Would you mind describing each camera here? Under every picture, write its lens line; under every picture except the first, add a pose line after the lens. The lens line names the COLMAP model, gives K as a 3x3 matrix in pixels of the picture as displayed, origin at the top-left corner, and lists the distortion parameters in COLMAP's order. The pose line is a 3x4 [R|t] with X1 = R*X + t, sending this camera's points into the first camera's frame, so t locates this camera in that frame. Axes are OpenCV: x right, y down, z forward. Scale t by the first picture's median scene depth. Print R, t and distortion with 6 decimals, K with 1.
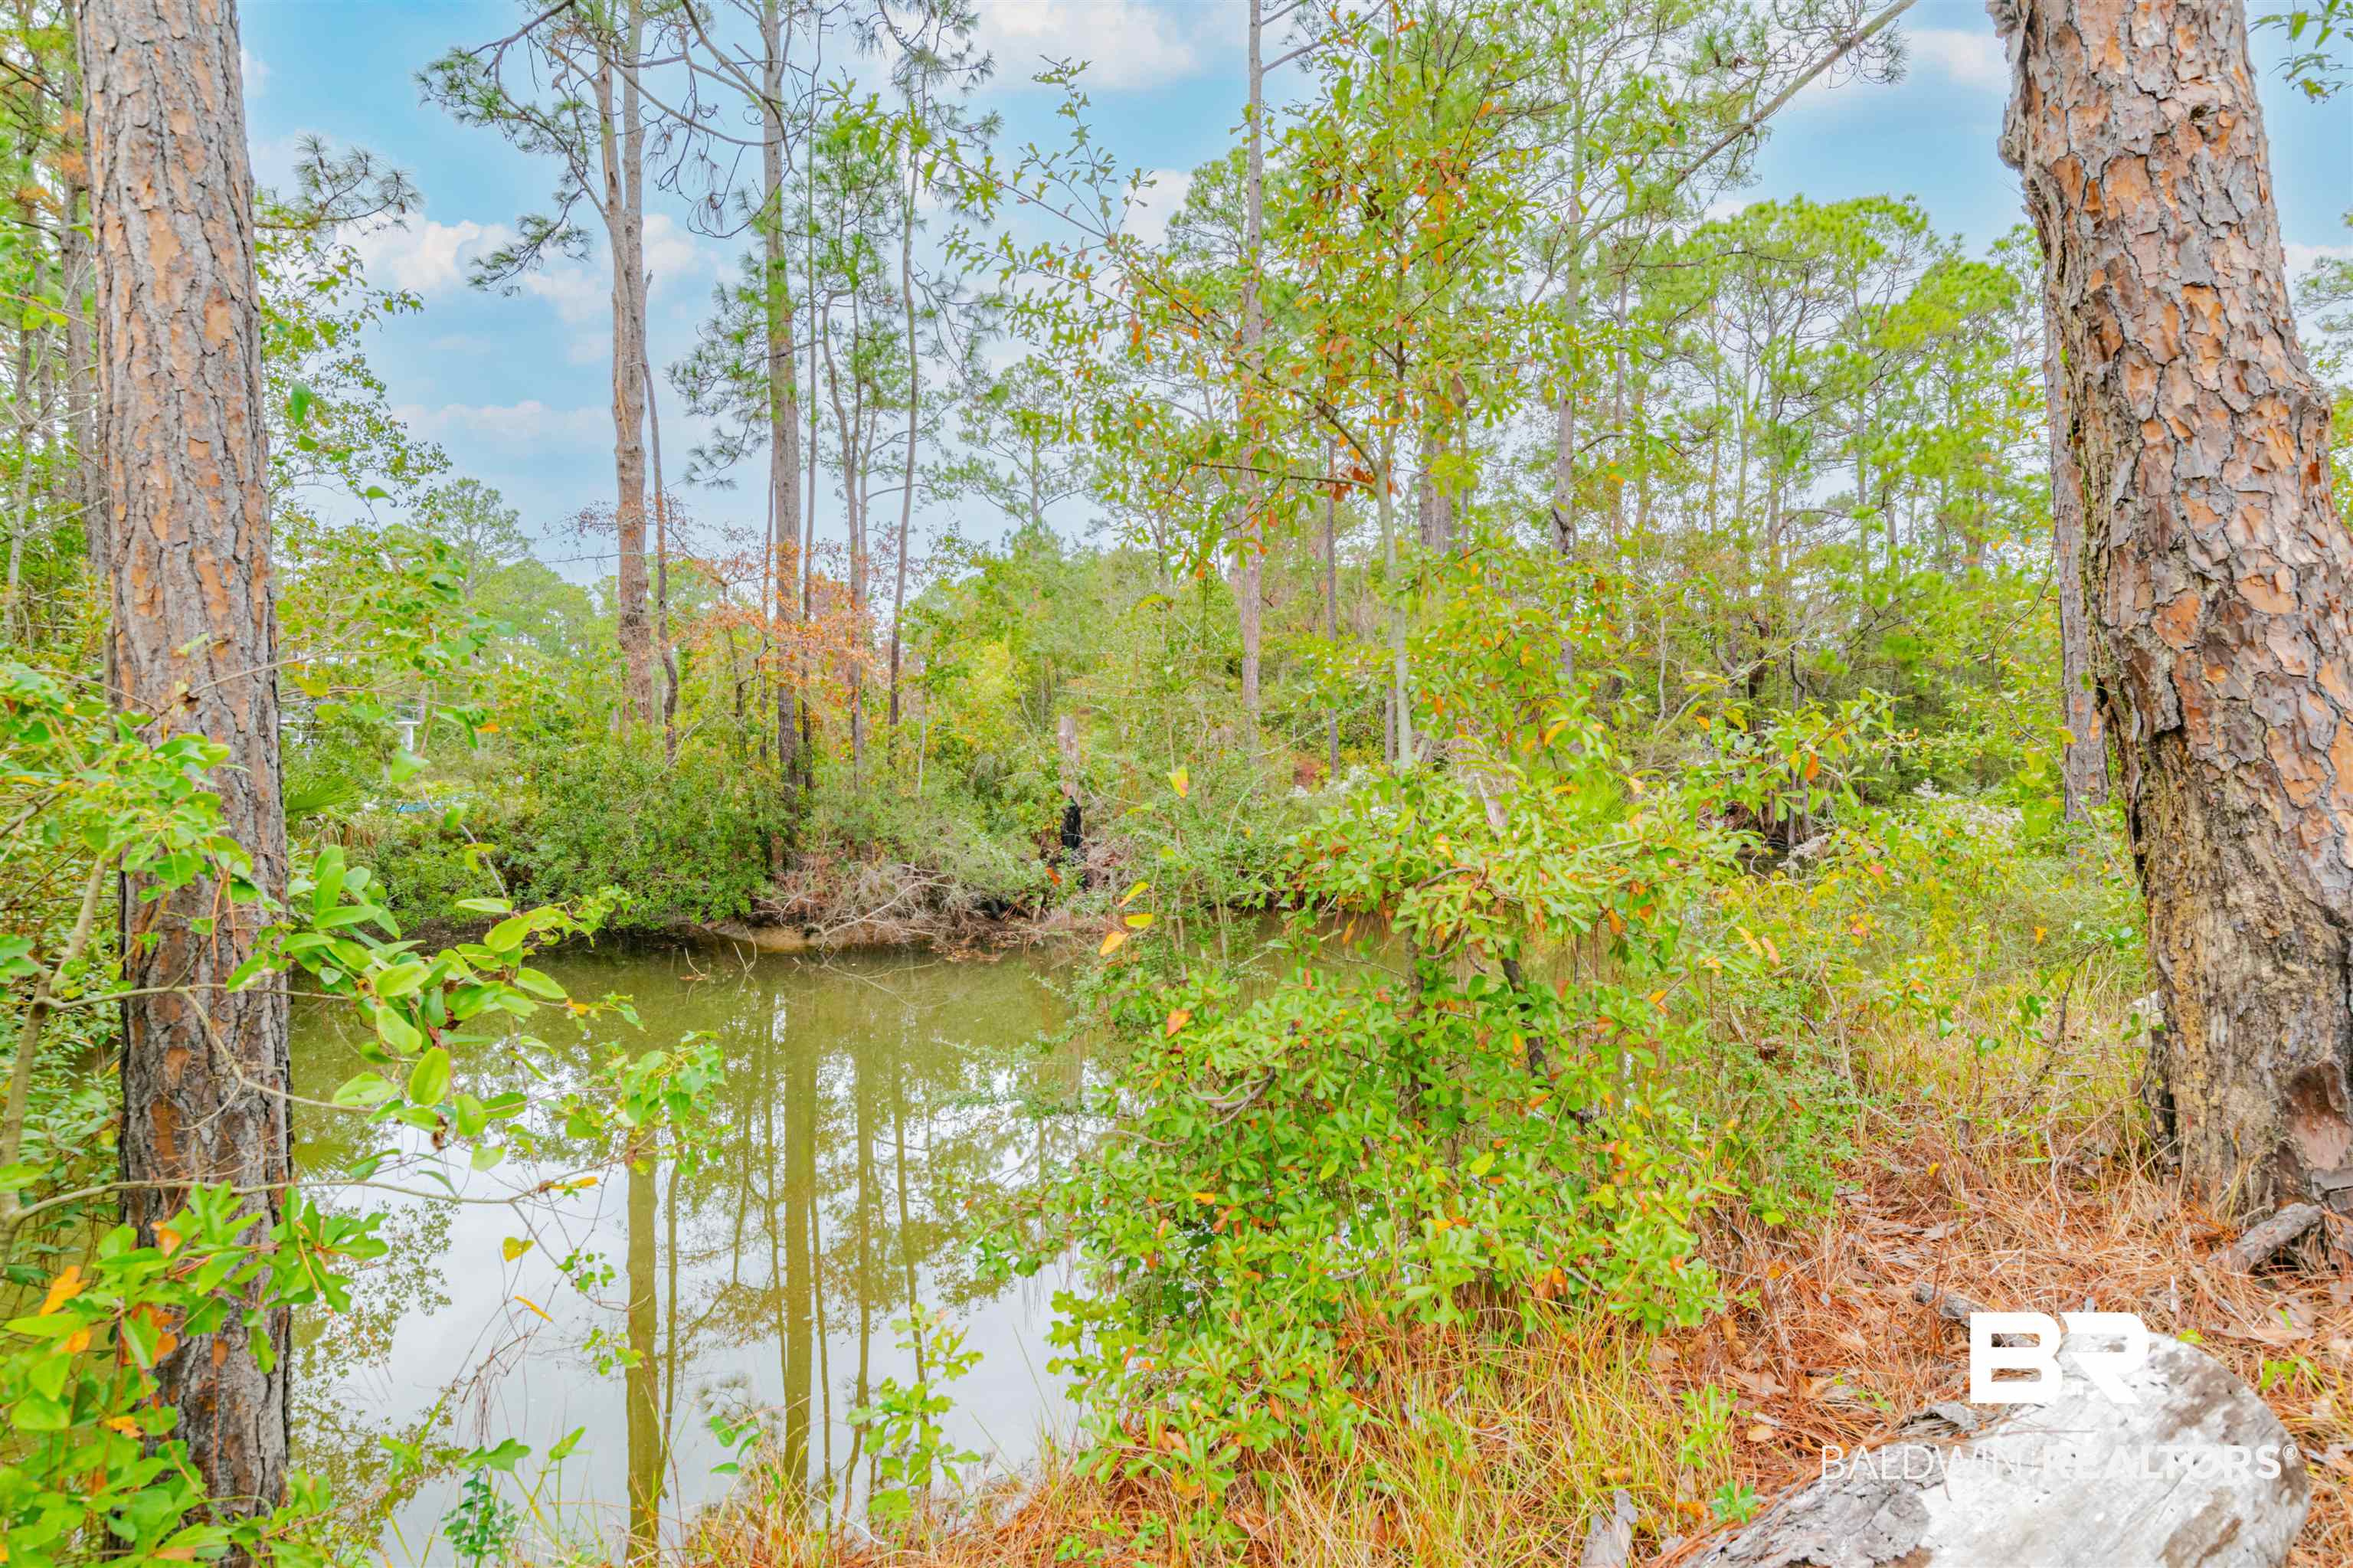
lens RADIAL K [[1195.6, 0, 1231.6], [0, 1195.6, 777.5], [0, 0, 1]] dist [-0.052337, 0.021889]
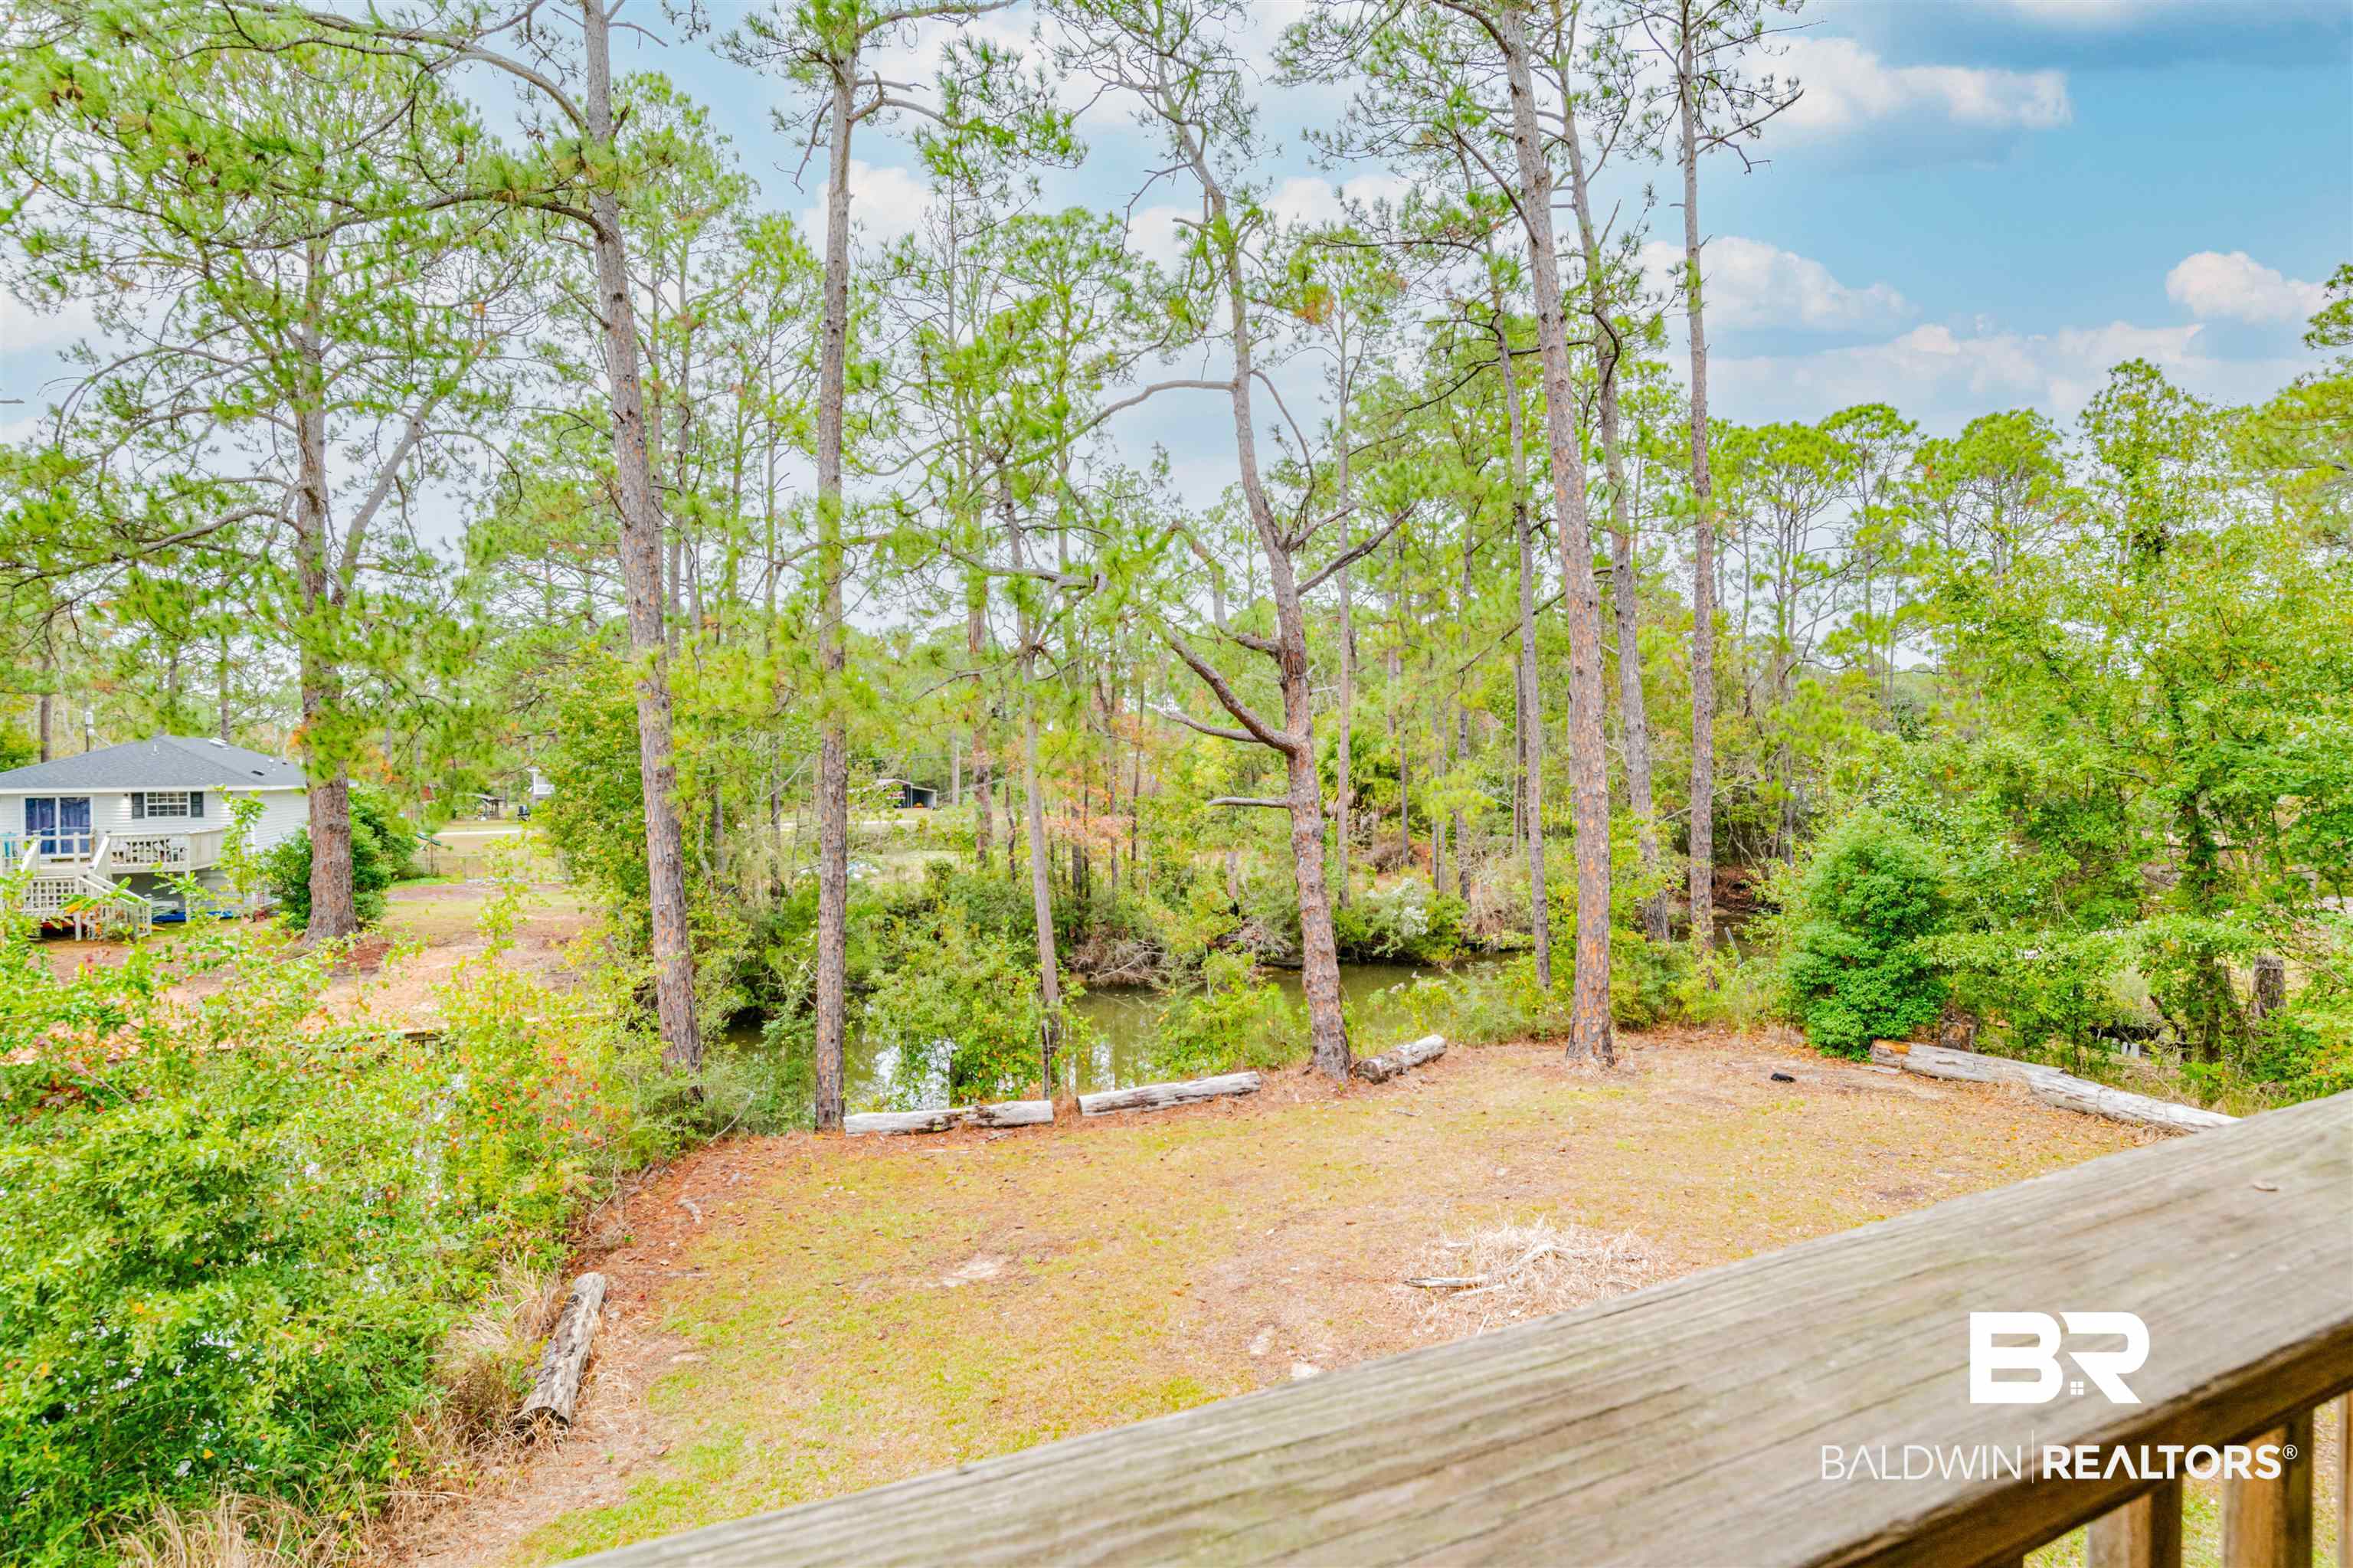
lens RADIAL K [[1223.7, 0, 1191.2], [0, 1223.7, 767.2], [0, 0, 1]] dist [-0.053655, 0.021065]
pose [[0.972776, -0.006051, -0.231670, 0.219042], [0.003412, 0.999925, -0.011788, -0.153592], [0.231724, 0.010676, 0.972723, -0.739971]]
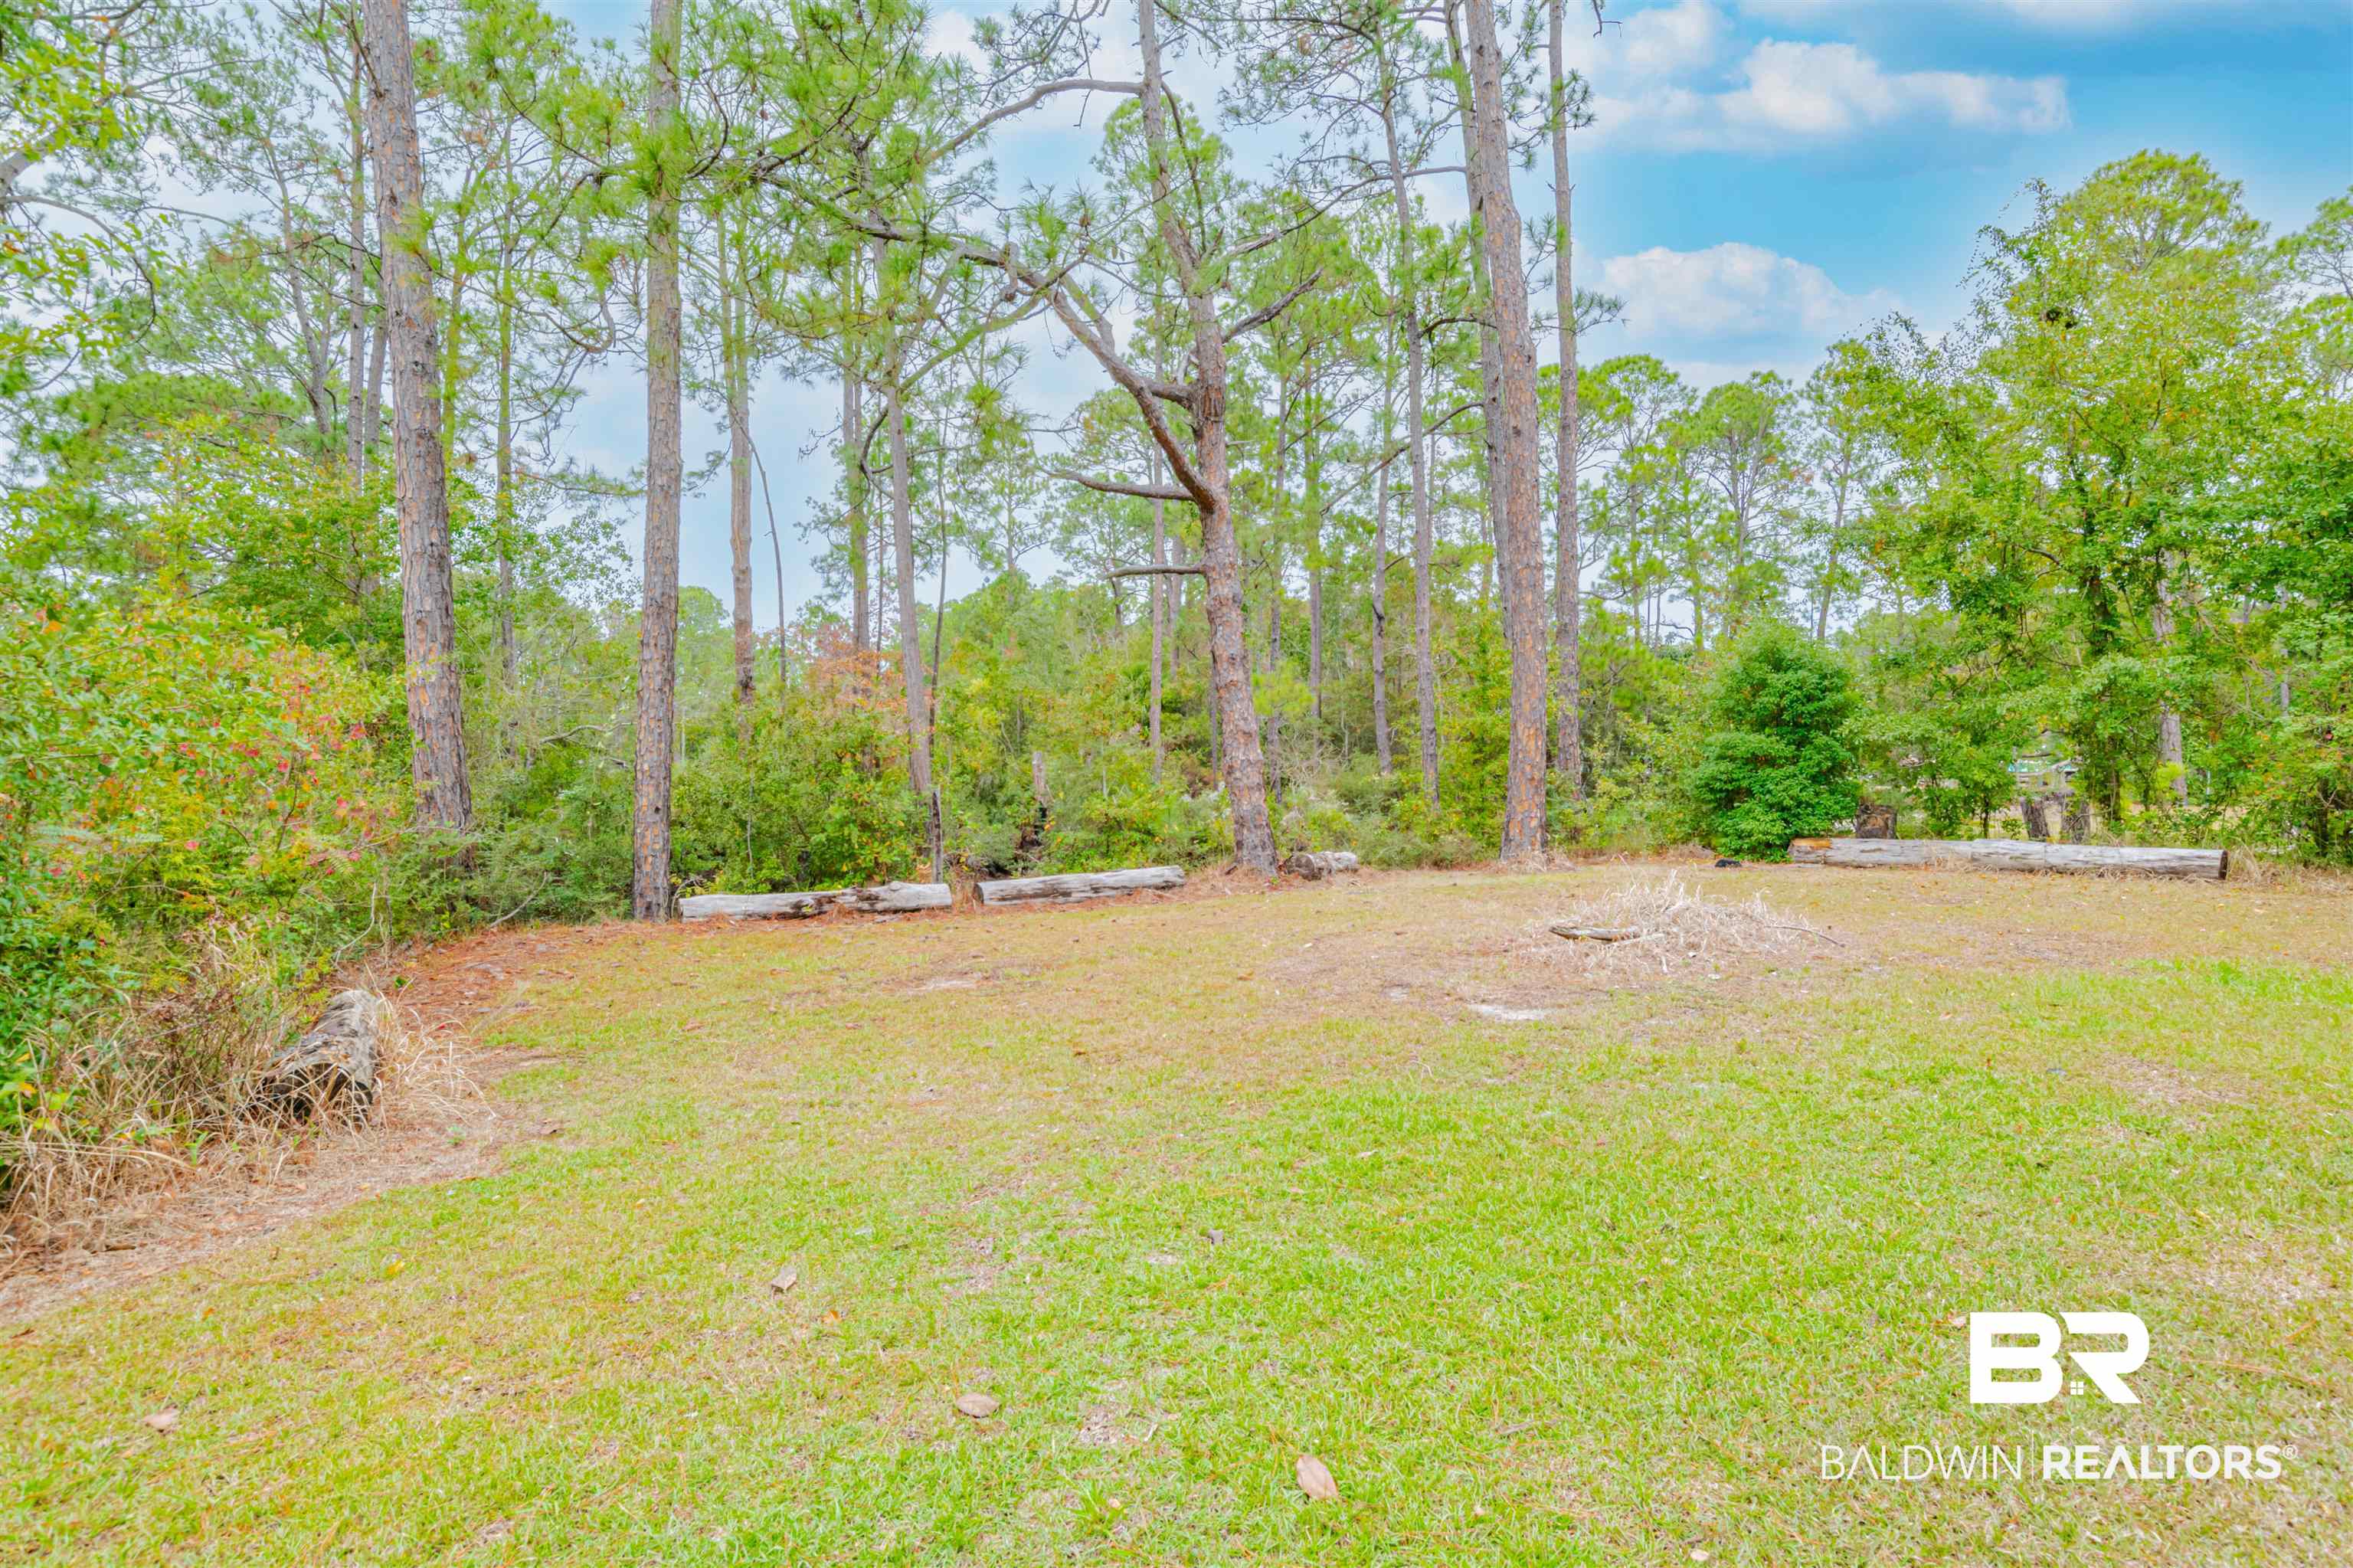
lens RADIAL K [[1223.7, 0, 1191.2], [0, 1223.7, 767.2], [0, 0, 1]] dist [-0.053655, 0.021065]
pose [[0.999915, -0.002884, -0.012742, 0.088365], [0.002695, 0.999887, -0.014765, -0.005443], [0.012783, 0.014729, 0.999810, -0.629945]]
